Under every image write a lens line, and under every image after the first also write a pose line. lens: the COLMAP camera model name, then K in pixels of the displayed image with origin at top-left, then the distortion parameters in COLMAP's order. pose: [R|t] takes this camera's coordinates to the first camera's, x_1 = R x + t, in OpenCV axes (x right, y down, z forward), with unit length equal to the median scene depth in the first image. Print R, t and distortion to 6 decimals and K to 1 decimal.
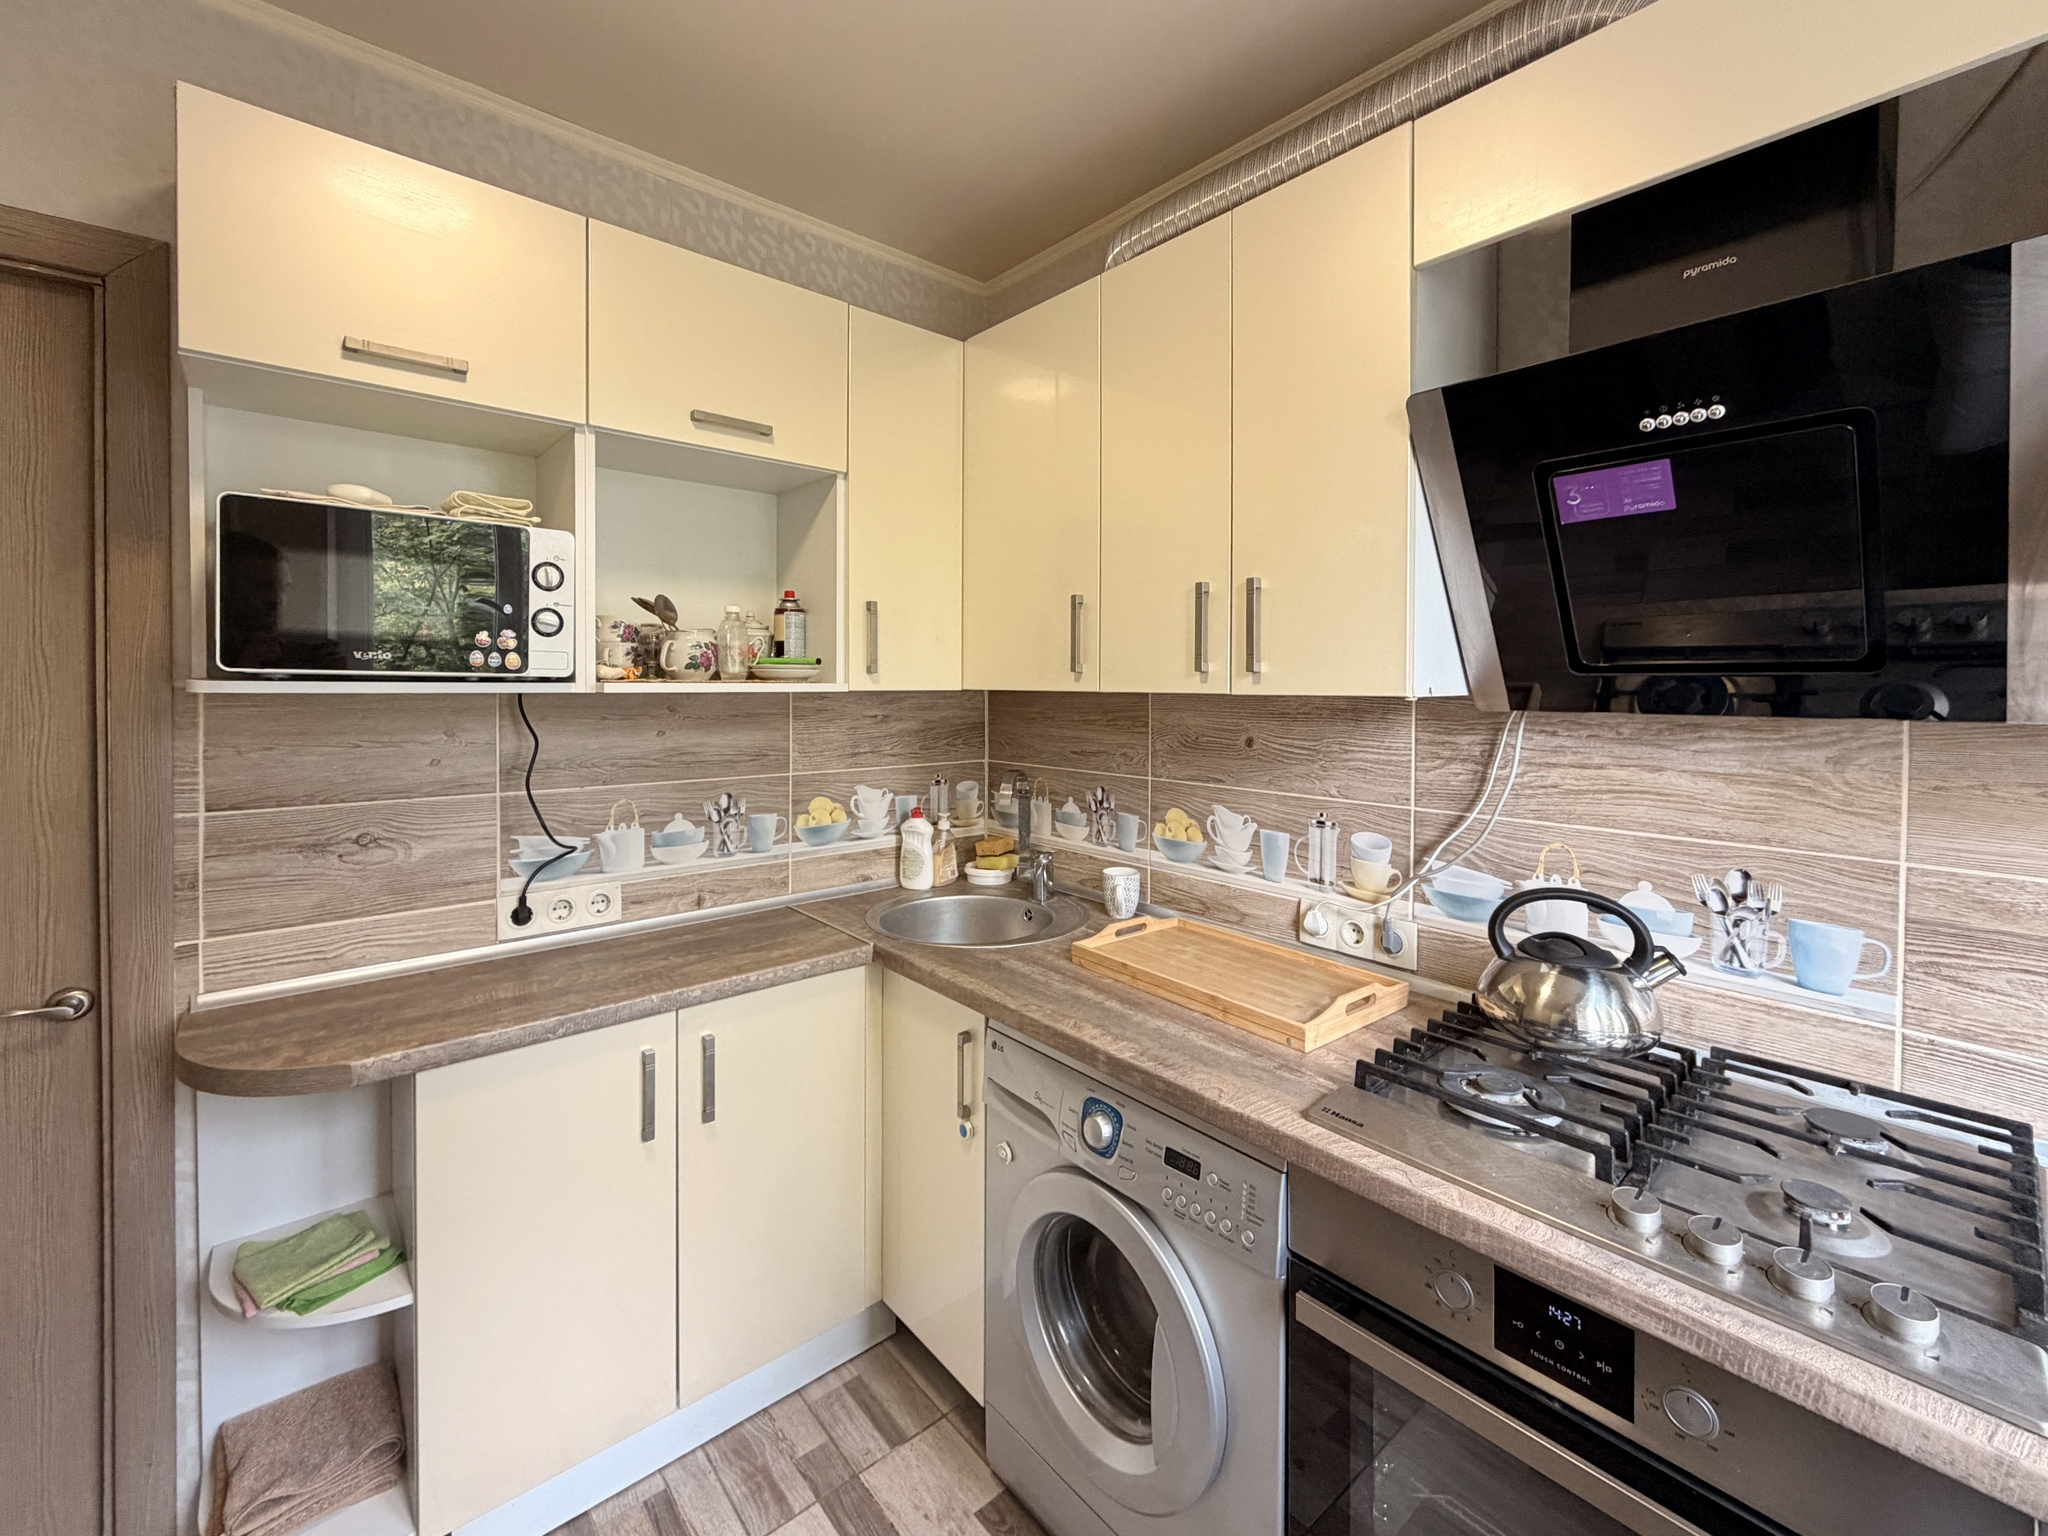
lens RADIAL K [[830.9, 0, 970.4], [0, 830.9, 704.8], [0, 0, 1]] dist [-0.004299, -0.000039]
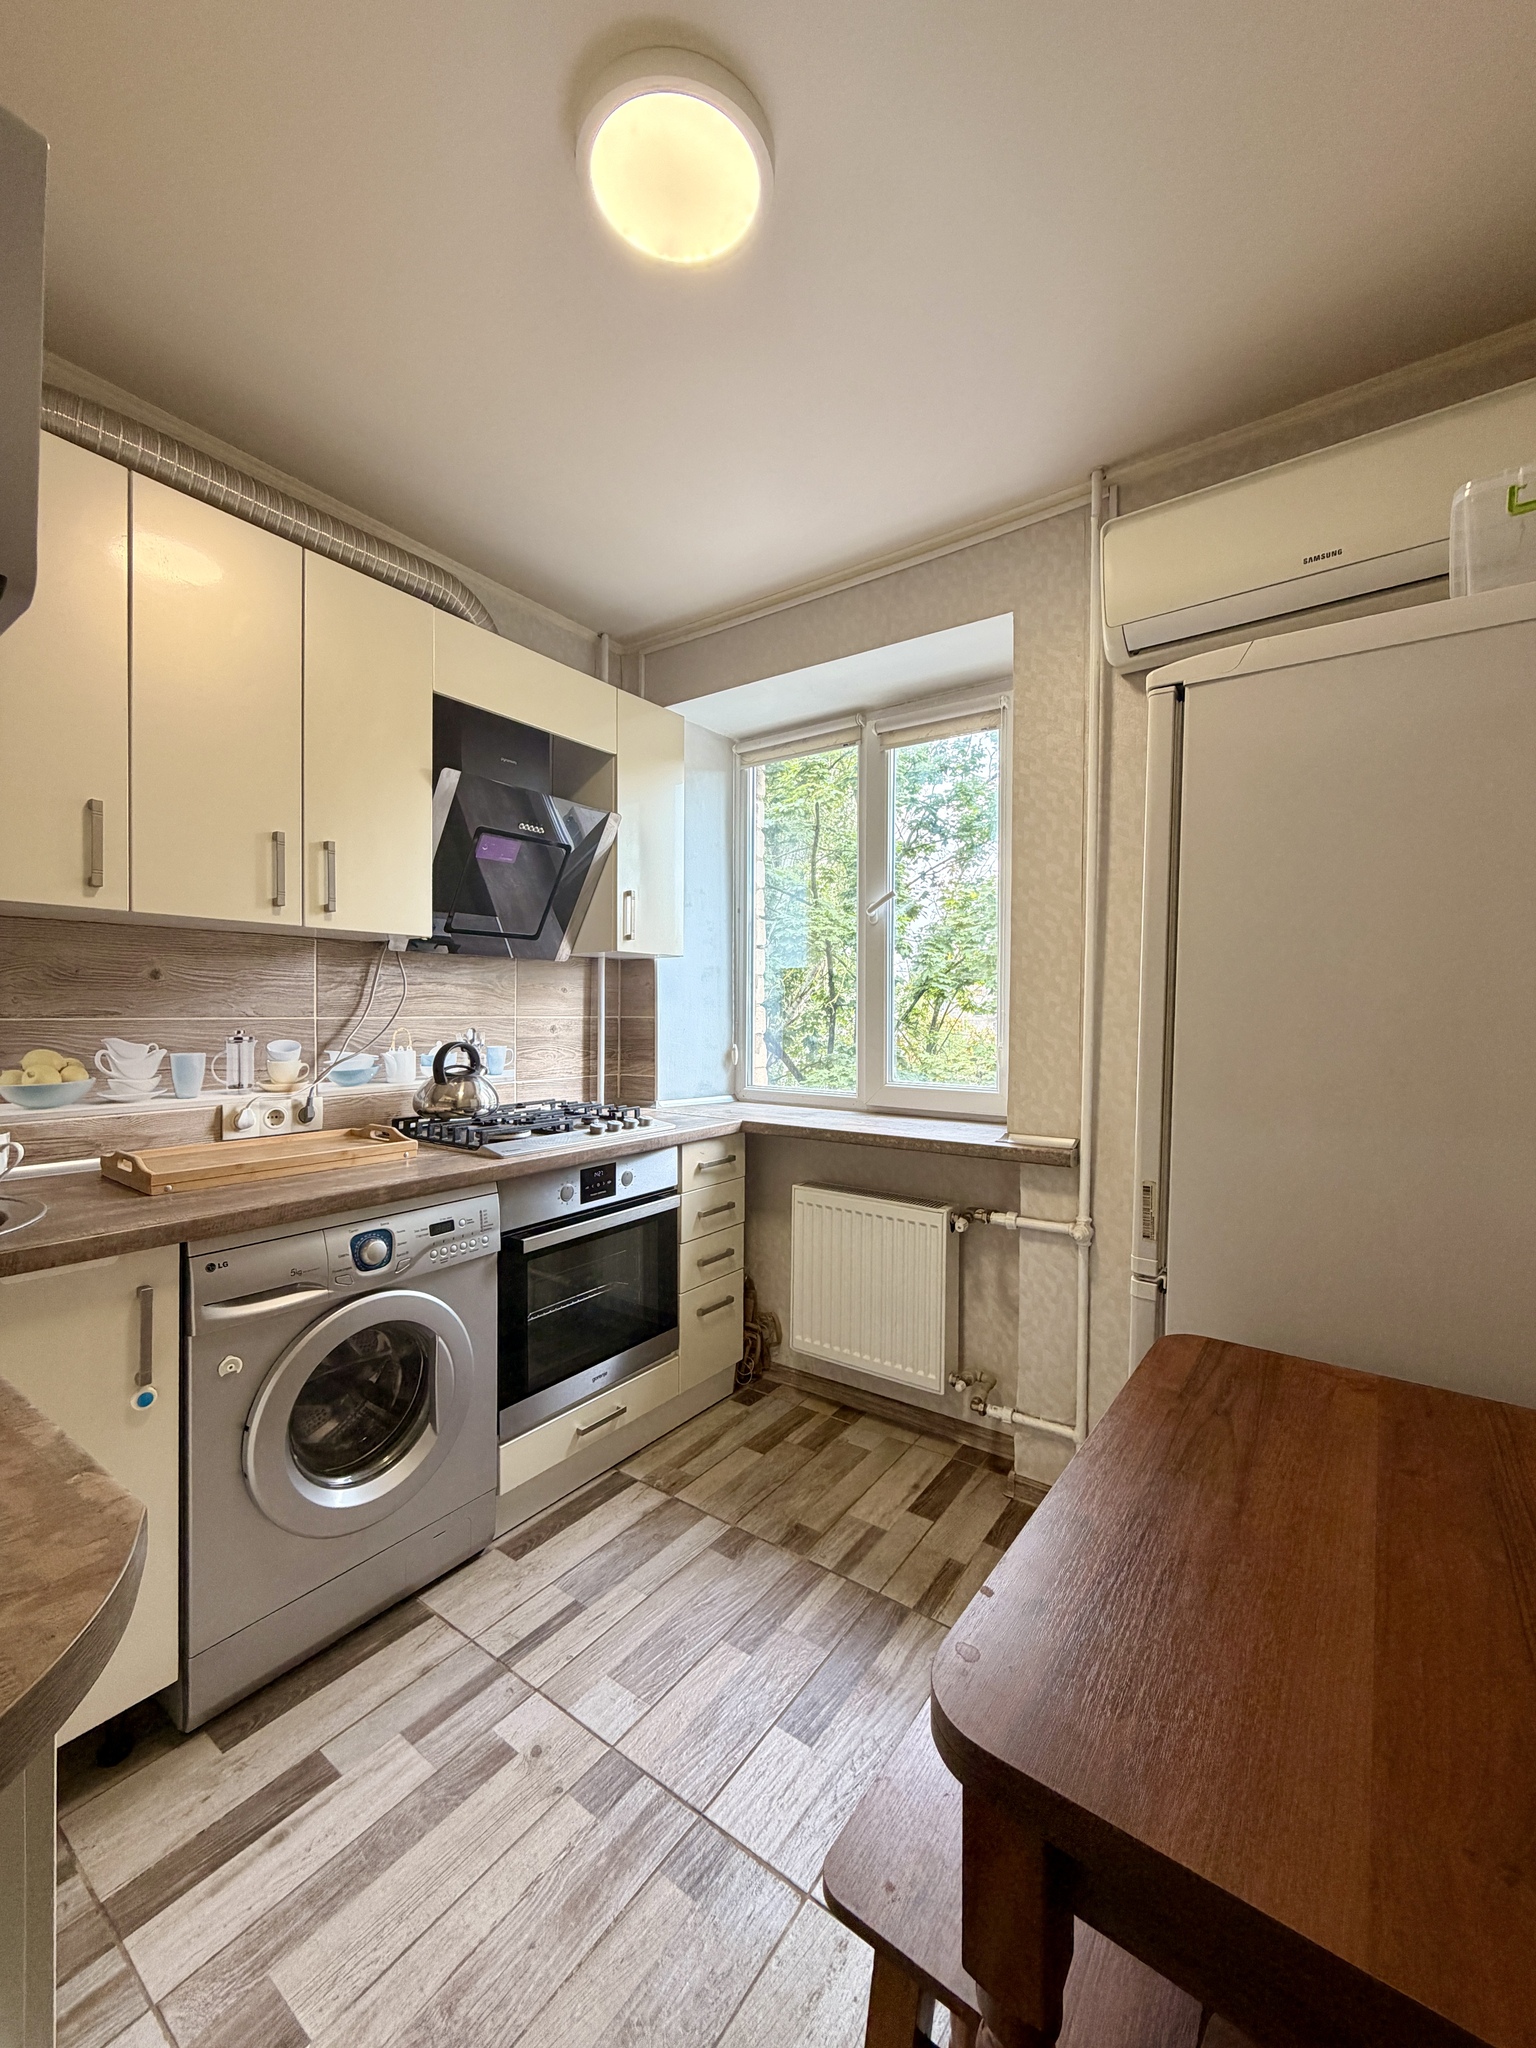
lens RADIAL K [[830.9, 0, 767.3], [0, 830.9, 1015.4], [0, 0, 1]] dist [-0.004299, -0.000039]
pose [[-0.253628, -0.014040, 0.967200, -0.970528], [0.007439, 0.999837, 0.016464, 0.093866], [-0.967273, 0.011370, -0.253482, 0.556834]]
